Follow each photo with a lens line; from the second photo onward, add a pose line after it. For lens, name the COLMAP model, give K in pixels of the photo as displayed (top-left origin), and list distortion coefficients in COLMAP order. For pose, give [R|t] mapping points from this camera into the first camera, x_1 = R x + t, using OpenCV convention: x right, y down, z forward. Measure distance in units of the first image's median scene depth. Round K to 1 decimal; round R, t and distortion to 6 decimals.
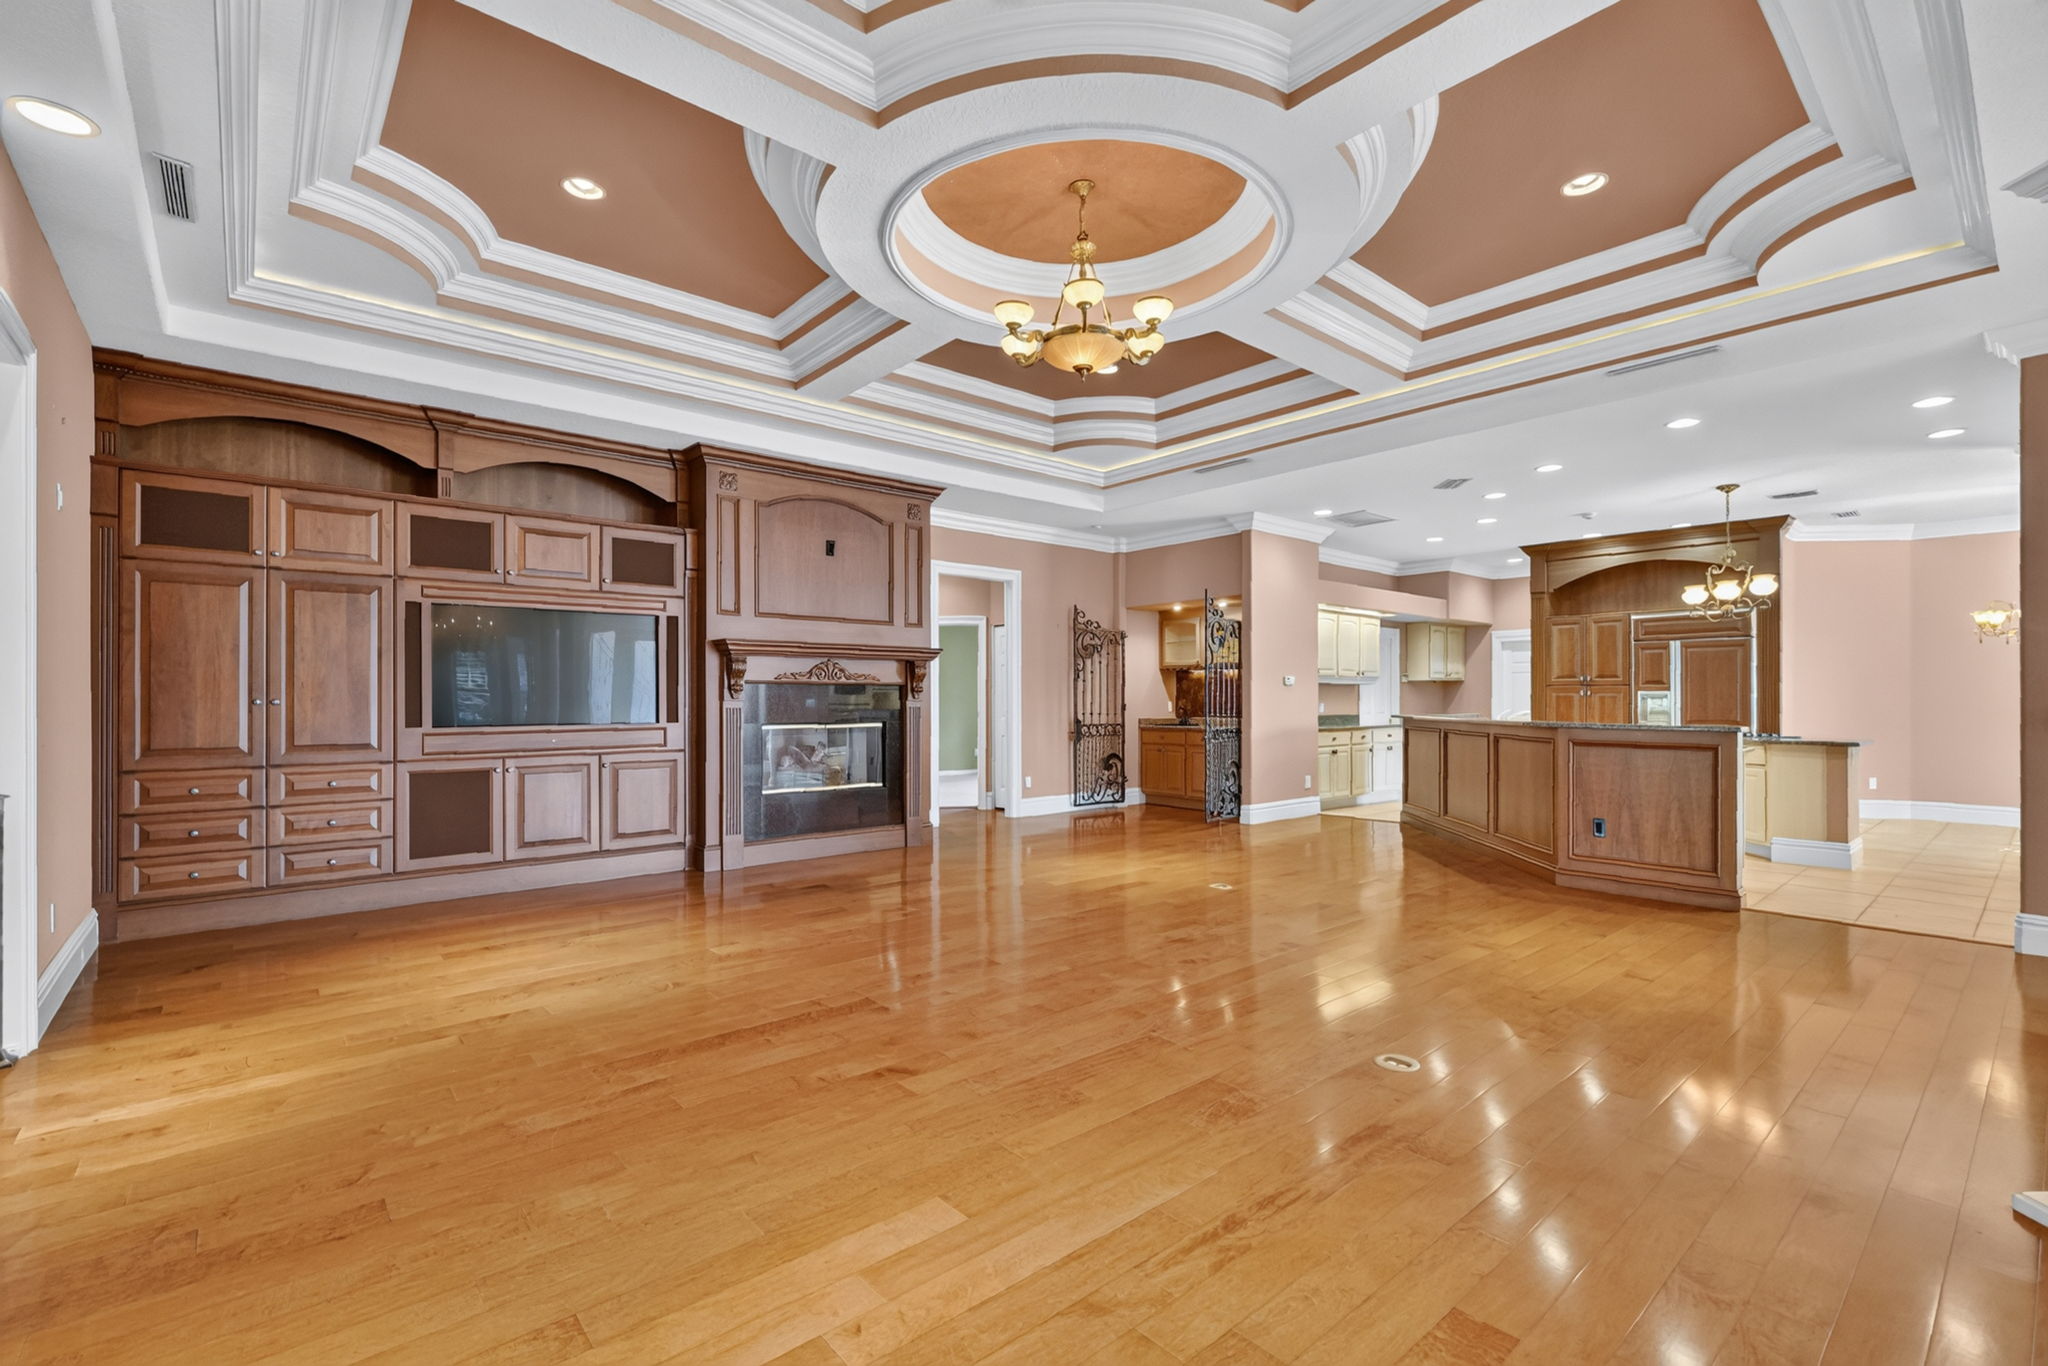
lens RADIAL K [[903.2, 0, 1034.7], [0, 903.2, 692.4], [0, 0, 1]] dist [0.003071, -0.000924]
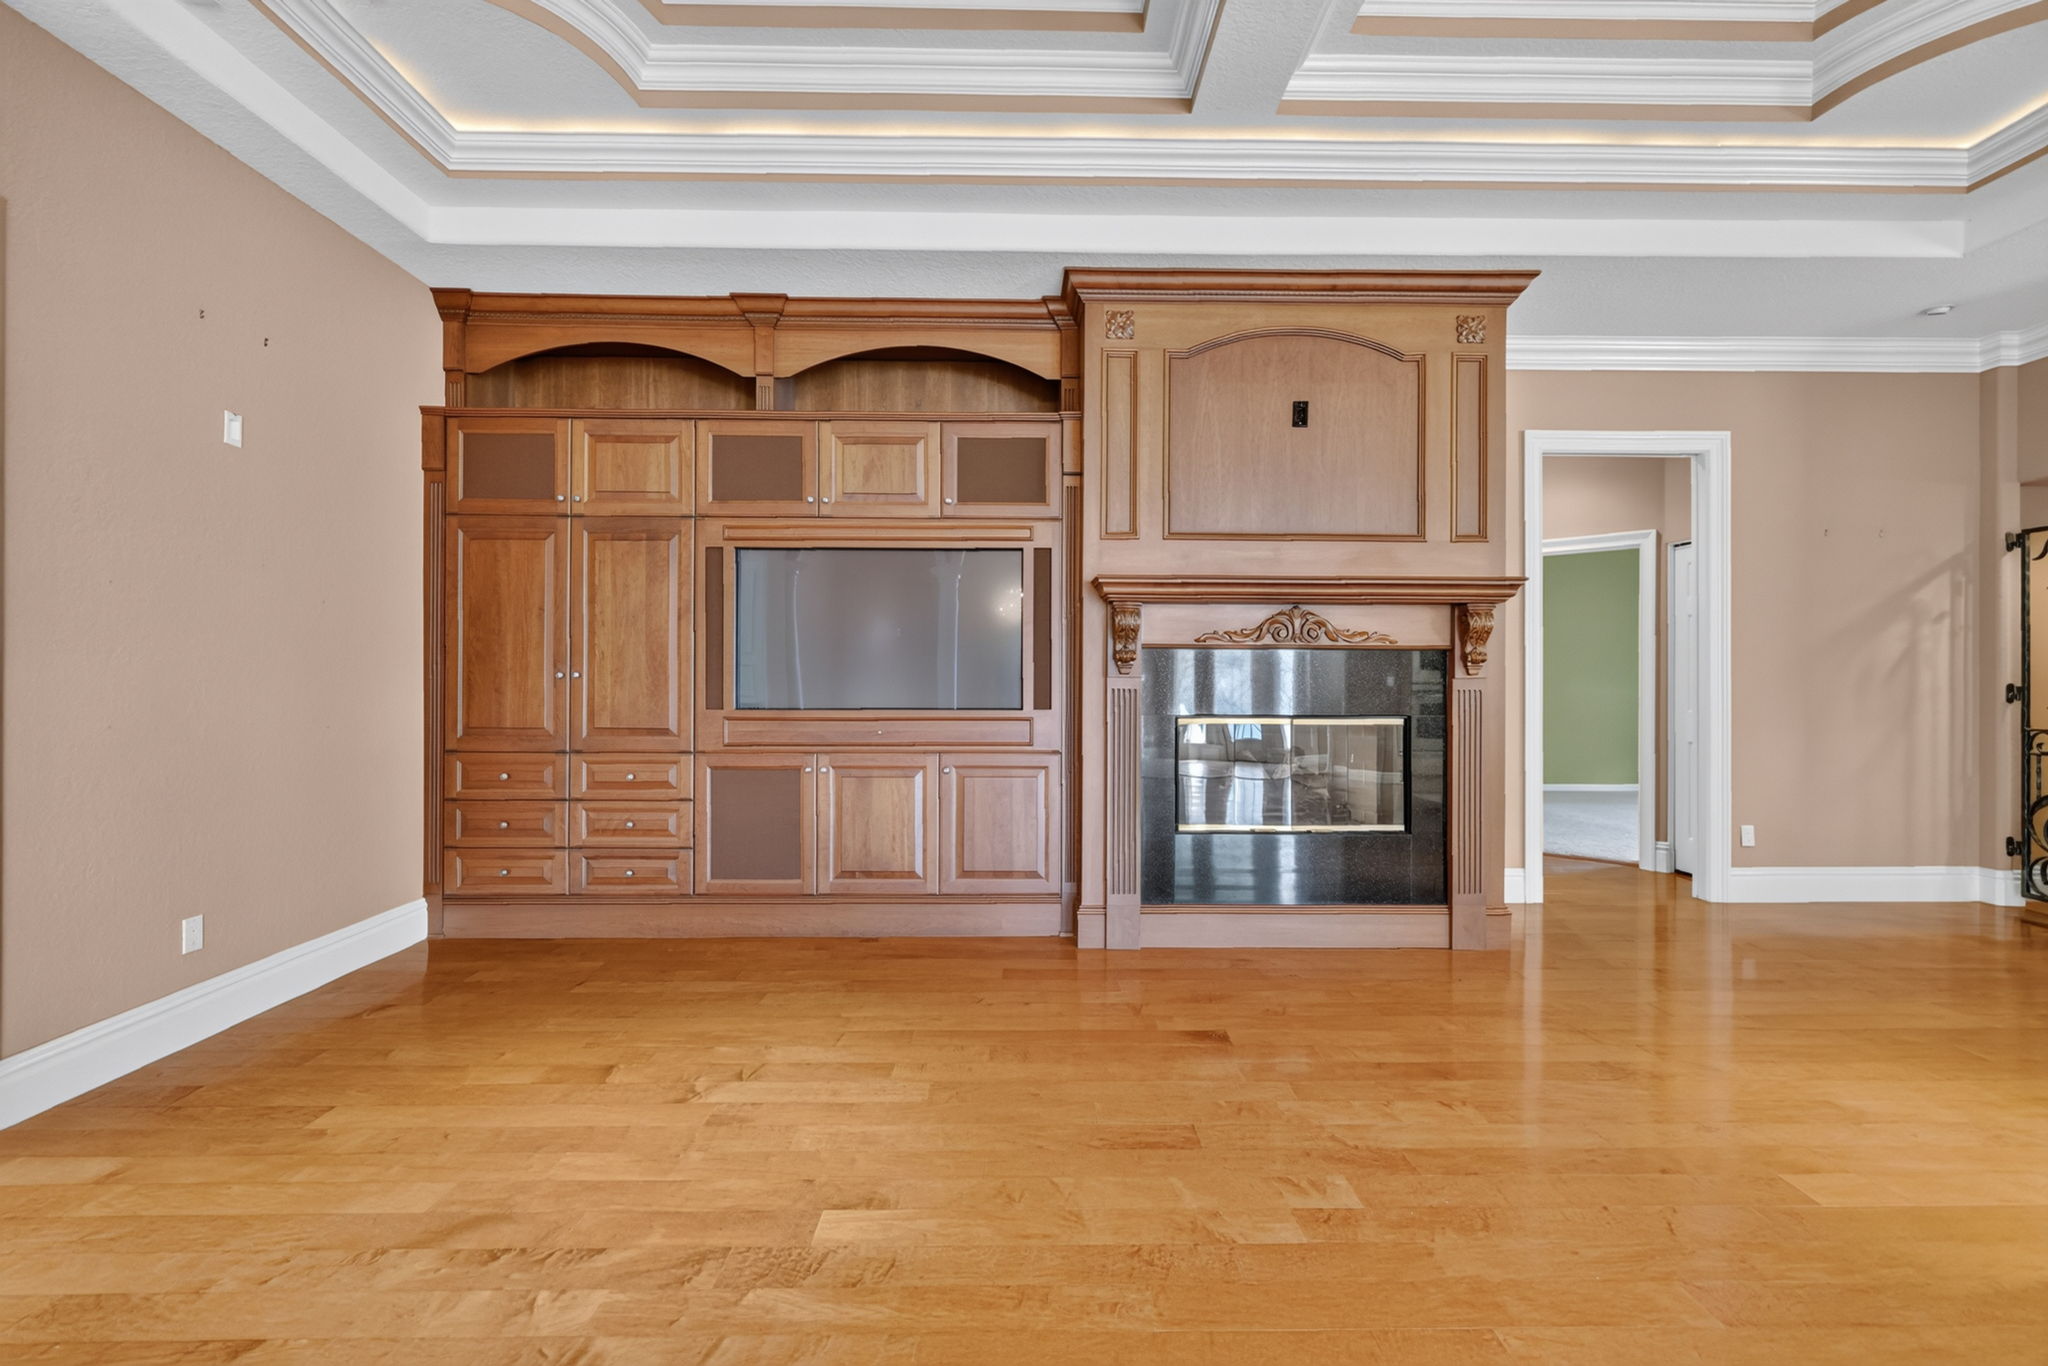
lens RADIAL K [[903.2, 0, 1021.4], [0, 903.2, 672.6], [0, 0, 1]] dist [0.003071, -0.000924]
pose [[0.765273, 0.002678, -0.643700, 0.011431], [0.000391, 0.999989, 0.004625, 0.003432], [0.643706, -0.003791, 0.765264, 0.485277]]
